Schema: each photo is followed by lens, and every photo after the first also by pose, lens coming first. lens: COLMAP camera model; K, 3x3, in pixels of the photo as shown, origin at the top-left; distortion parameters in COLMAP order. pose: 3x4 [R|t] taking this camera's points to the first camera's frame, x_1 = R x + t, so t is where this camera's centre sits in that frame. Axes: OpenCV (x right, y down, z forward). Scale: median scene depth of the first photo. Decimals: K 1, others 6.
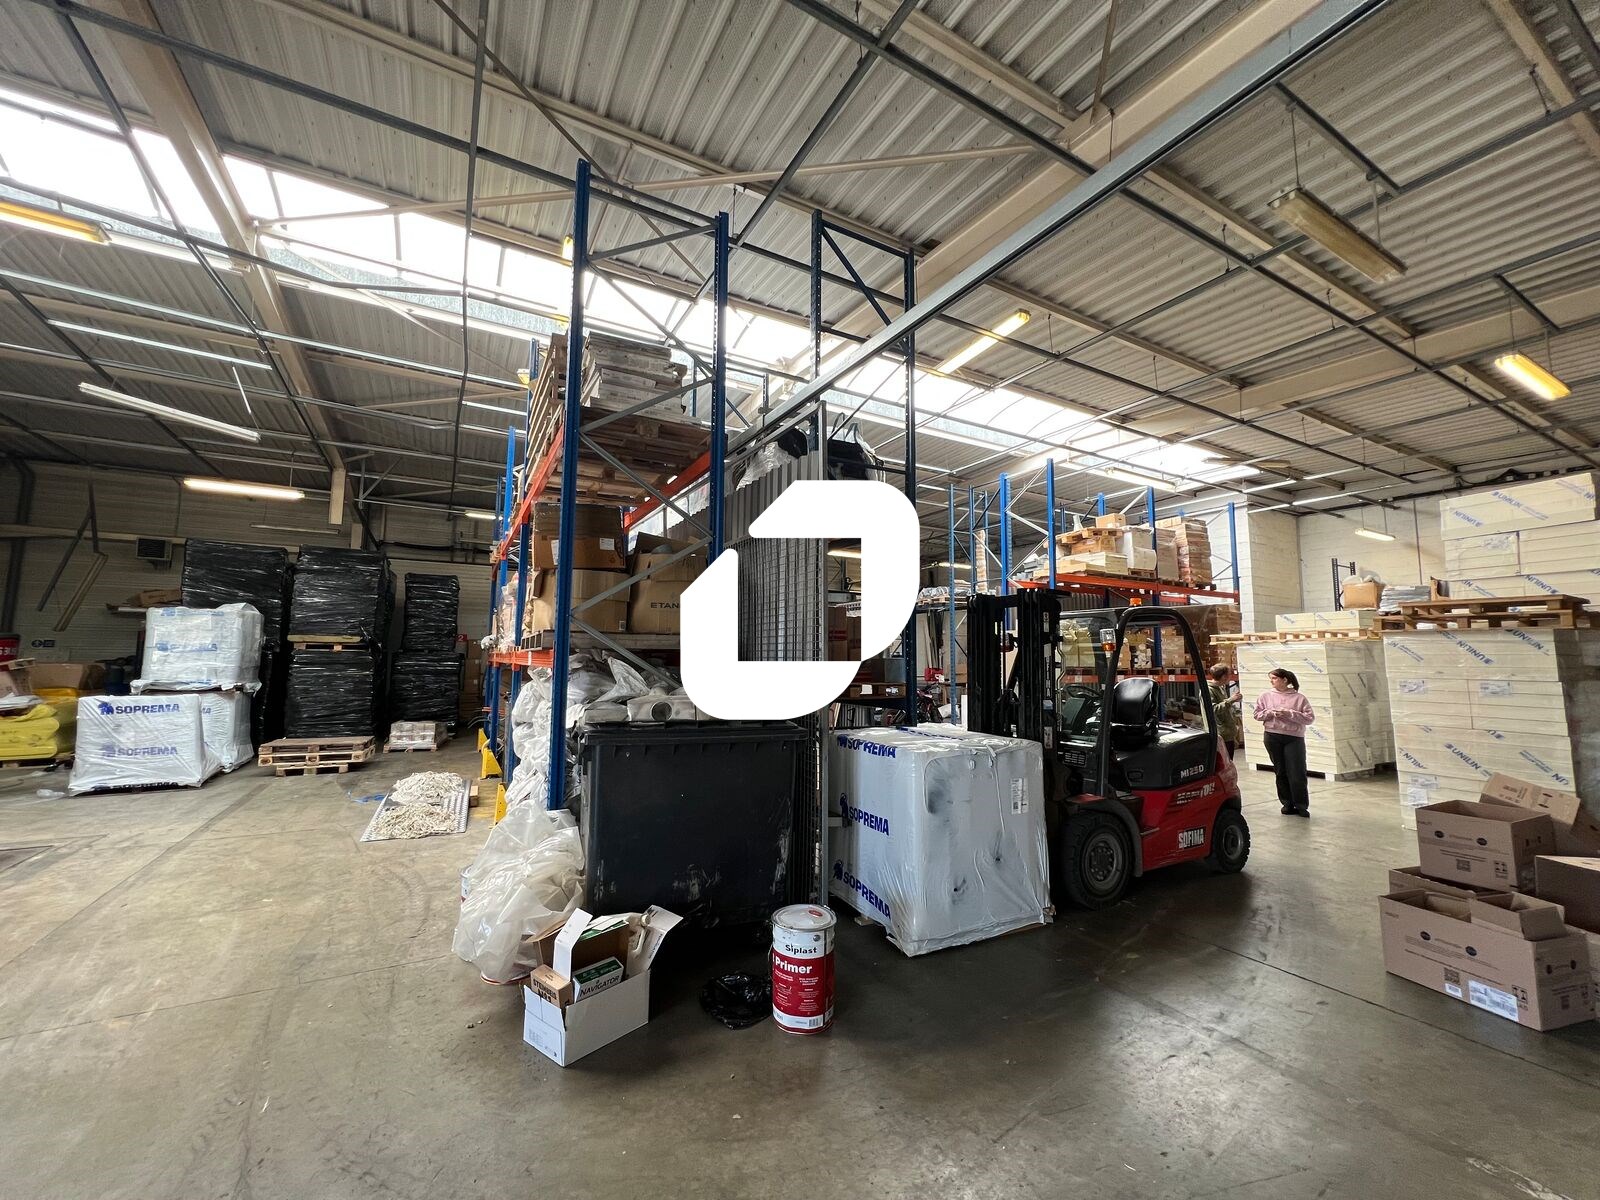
lens RADIAL K [[638.1, 0, 796.3], [0, 638.1, 594.9], [0, 0, 1]] dist [-0.002776, 0.000559]
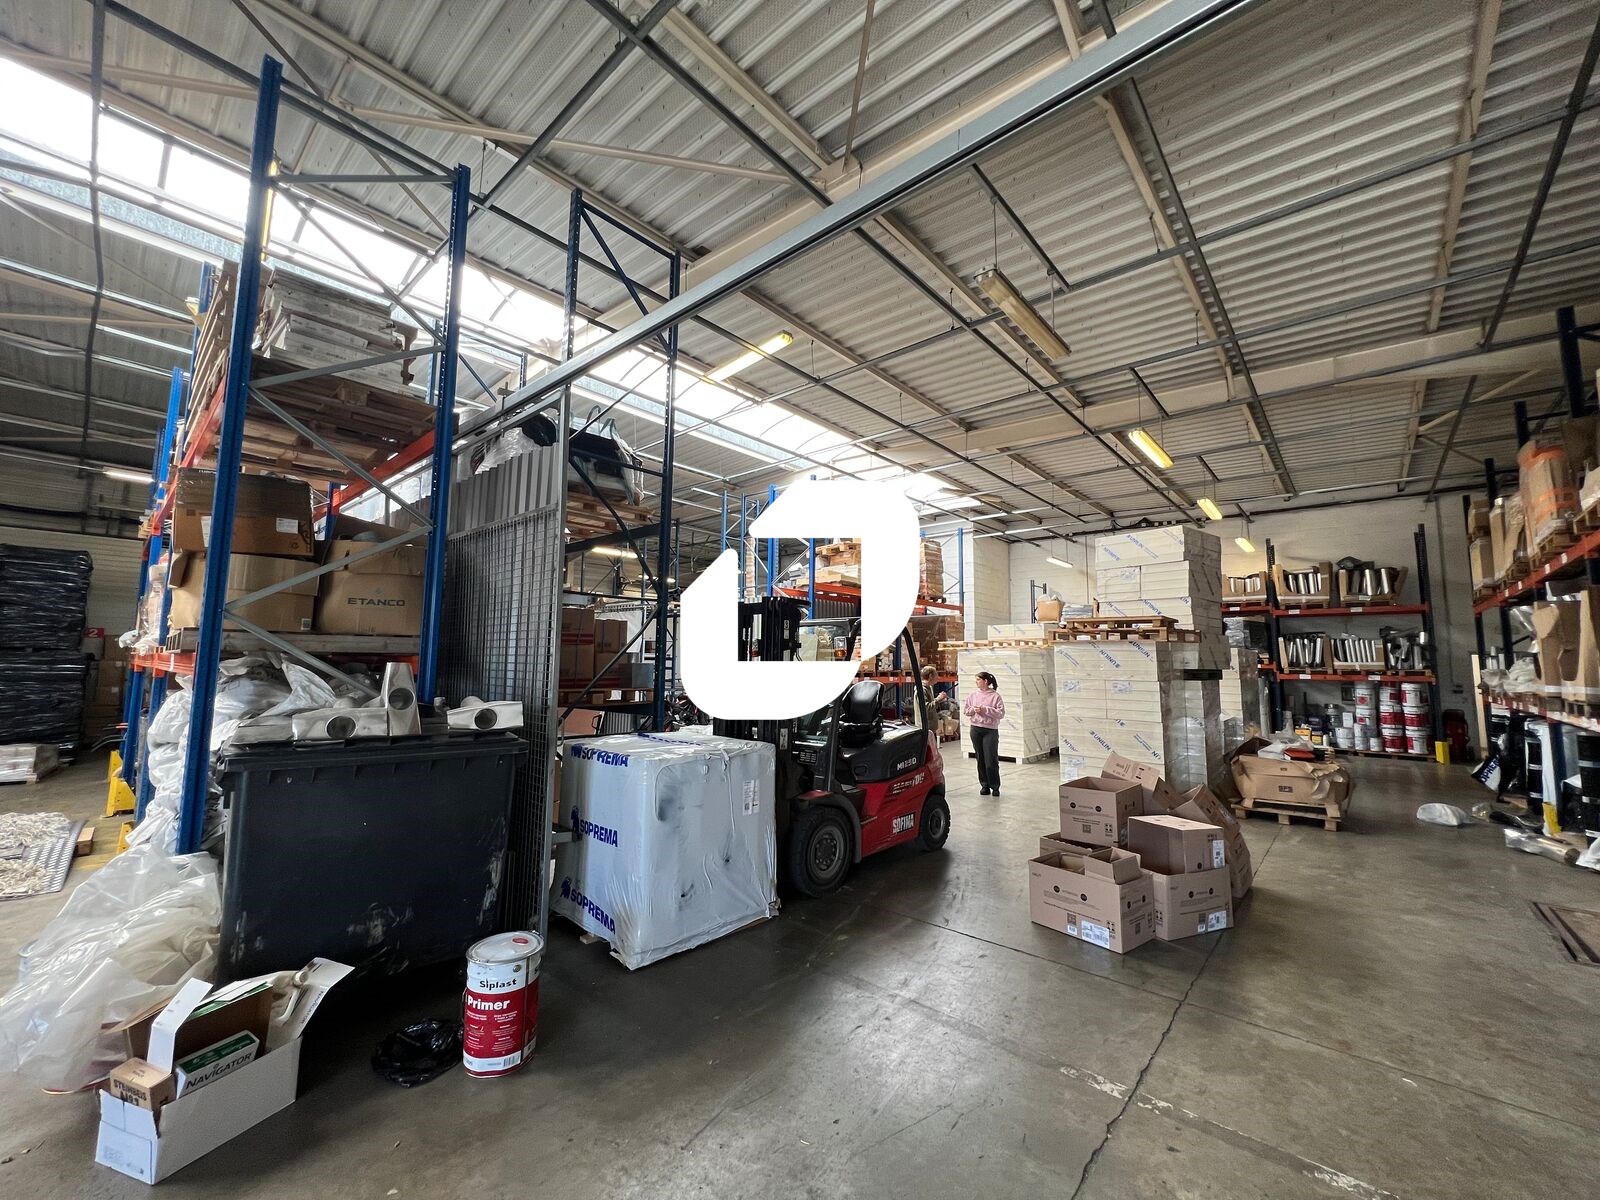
lens RADIAL K [[638.1, 0, 796.7], [0, 638.1, 594.8], [0, 0, 1]] dist [-0.002776, 0.000559]
pose [[0.942931, 0.036966, 0.330930, 0.035635], [-0.036134, 0.999309, -0.008669, -0.004068], [-0.331022, -0.003784, 0.943615, -0.001669]]
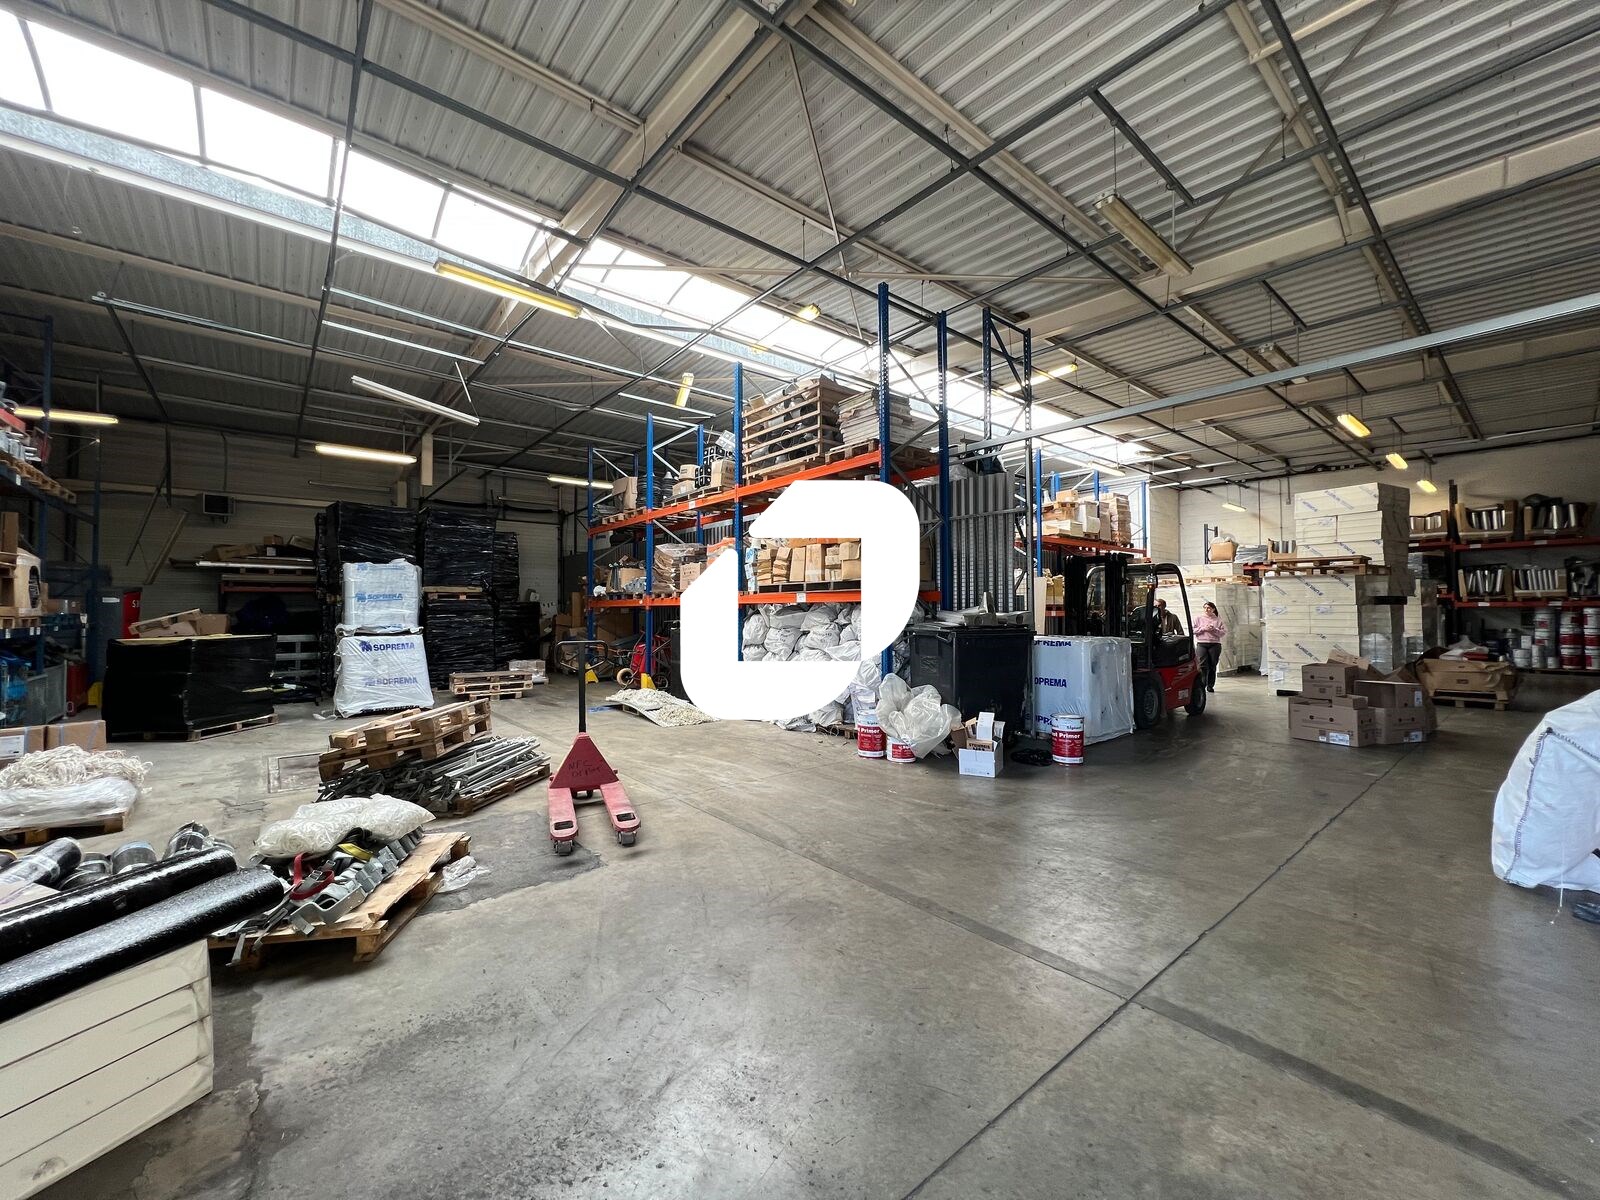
lens RADIAL K [[638.1, 0, 795.8], [0, 638.1, 595.3], [0, 0, 1]] dist [-0.002776, 0.000559]
pose [[0.982820, -0.011241, 0.184223, -0.517073], [-0.003134, 0.996983, 0.077557, -0.017154], [-0.184539, -0.076802, 0.979820, -0.349919]]
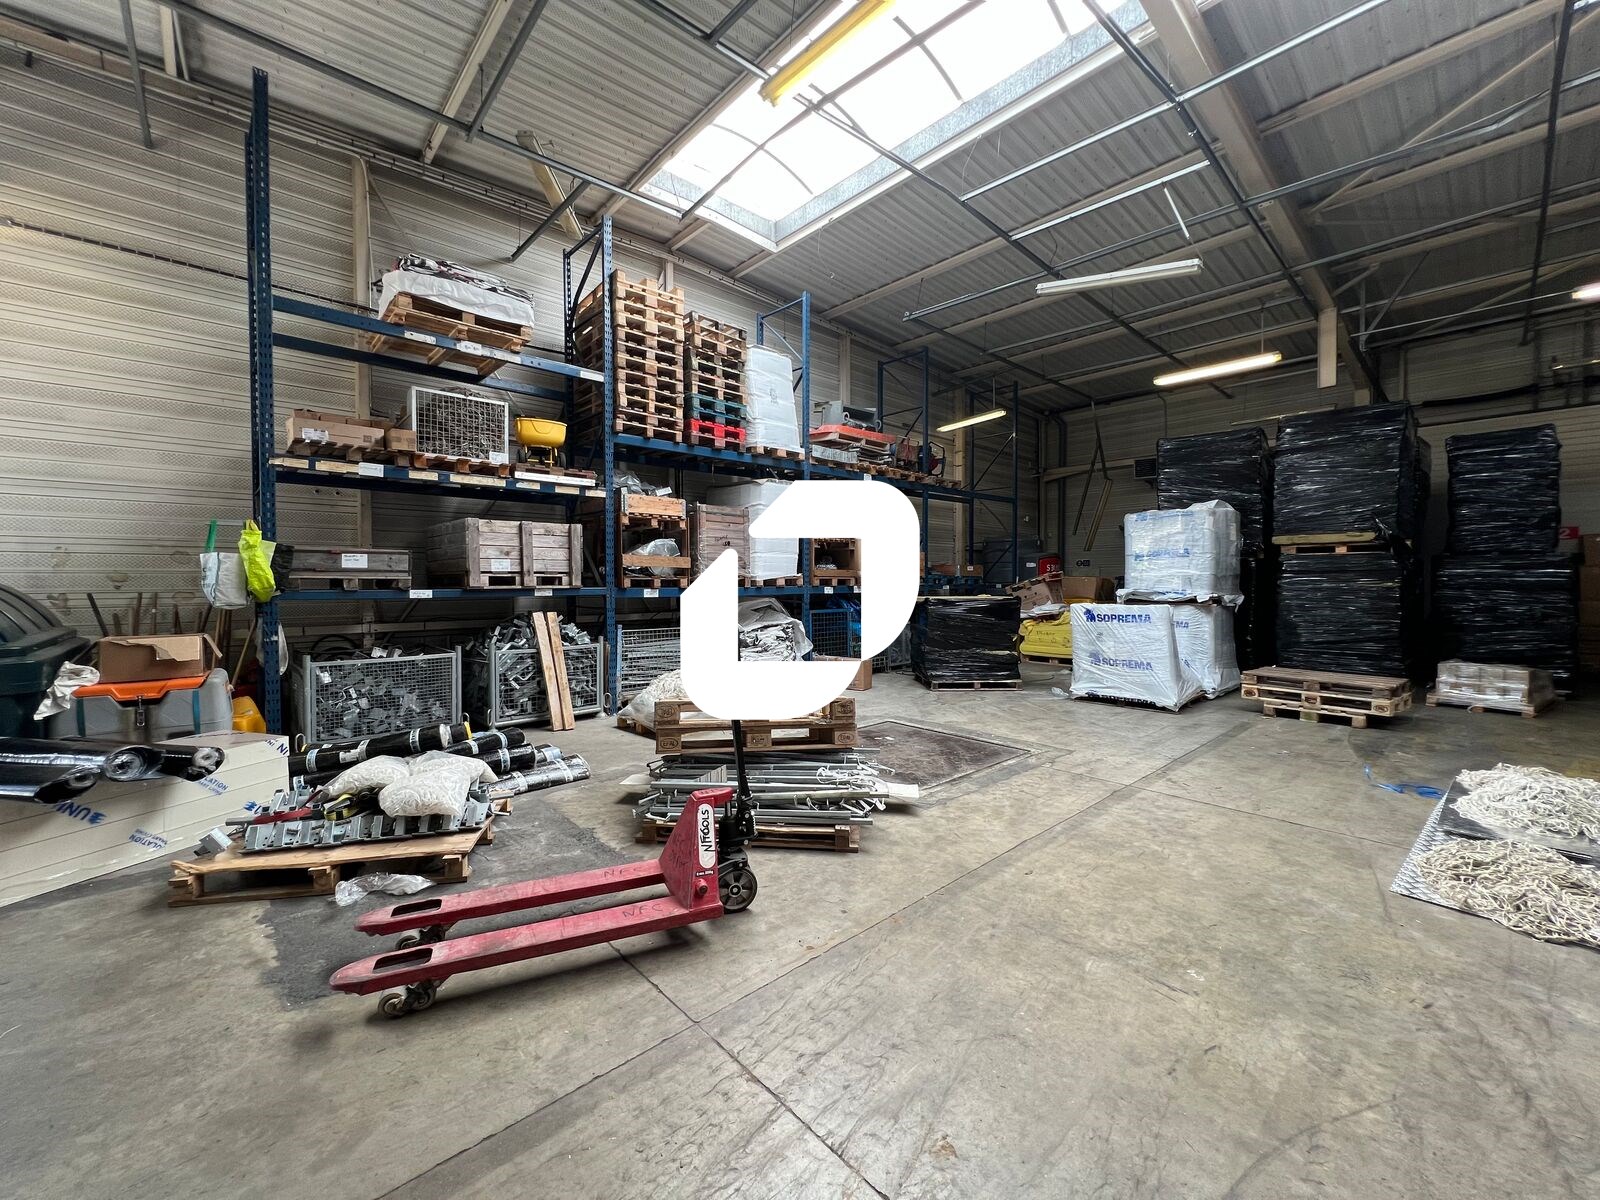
lens RADIAL K [[638.1, 0, 796.9], [0, 638.1, 594.0], [0, 0, 1]] dist [-0.002776, 0.000559]
pose [[0.226396, 0.009187, -0.973992, -0.237068], [0.102860, 0.994139, 0.033286, 0.068206], [0.968589, -0.107721, 0.224124, 0.358157]]
